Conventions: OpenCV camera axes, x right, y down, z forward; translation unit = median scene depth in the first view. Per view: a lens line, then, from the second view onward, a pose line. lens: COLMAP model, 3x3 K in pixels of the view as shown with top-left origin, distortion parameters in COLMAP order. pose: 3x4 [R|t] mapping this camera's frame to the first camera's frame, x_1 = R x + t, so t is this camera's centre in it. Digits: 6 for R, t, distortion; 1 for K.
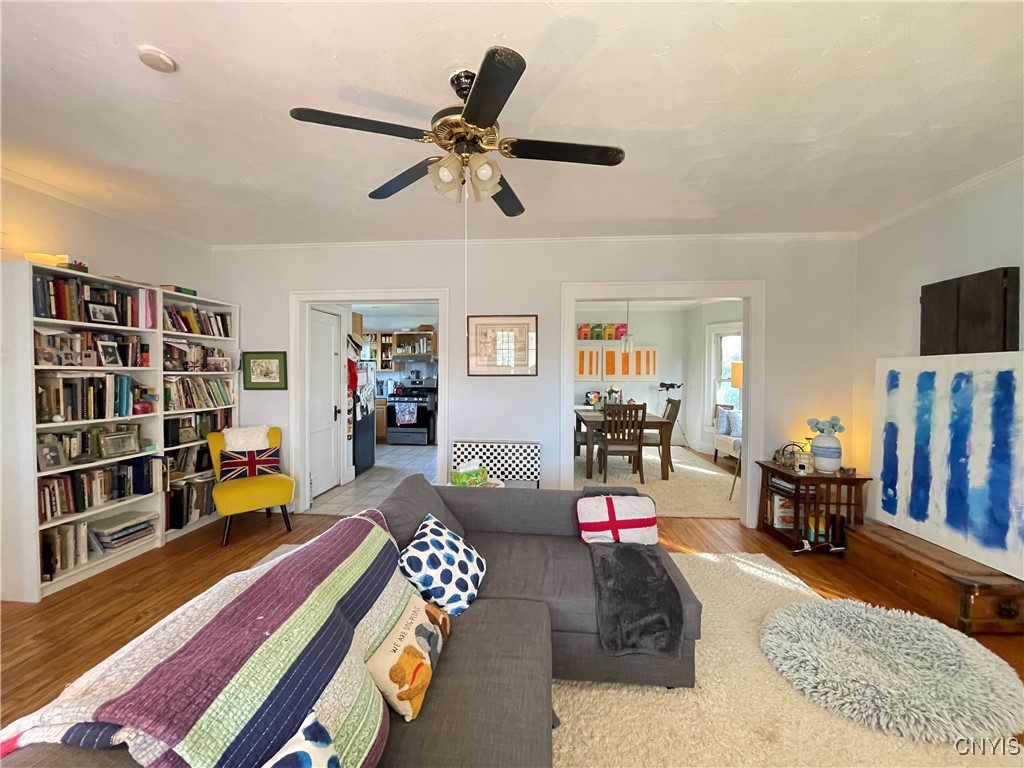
lens RADIAL K [[412.3, 0, 511.5], [0, 412.3, 379.7], [0, 0, 1]] dist [0.000346, -0.001539]
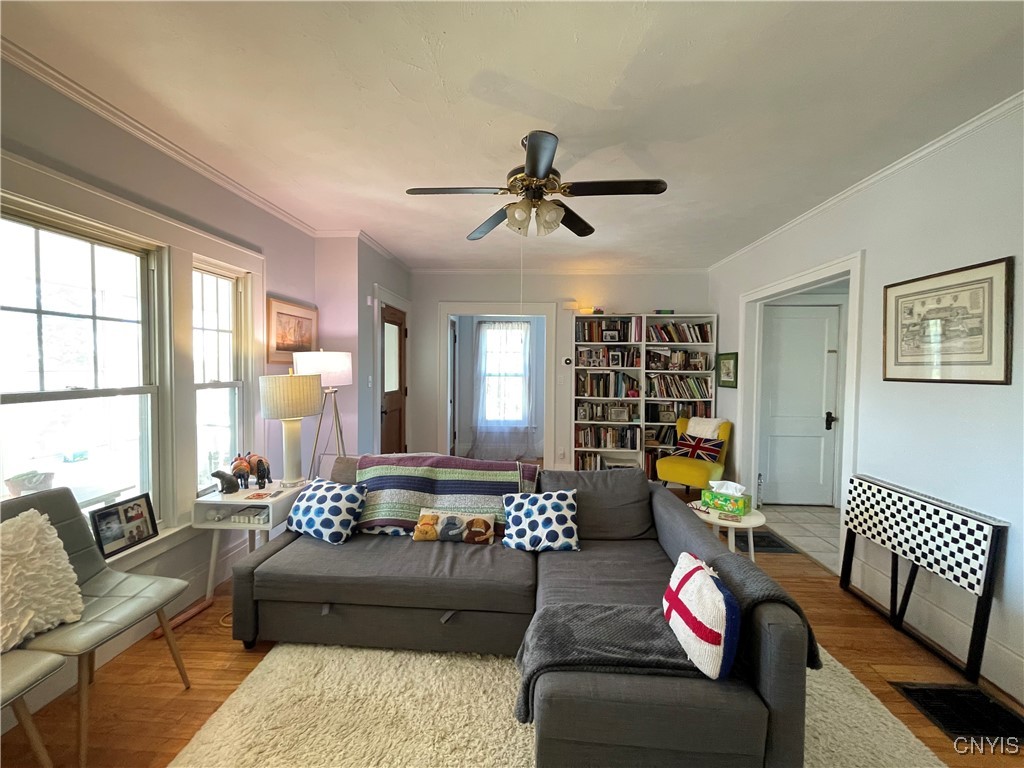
lens RADIAL K [[412.3, 0, 510.5], [0, 412.3, 379.7], [0, 0, 1]] dist [0.000346, -0.001539]
pose [[0.021836, 0.028896, -0.999344, 0.536340], [-0.027712, 0.999216, 0.028287, -0.012541], [0.999377, 0.027076, 0.022620, 0.419615]]
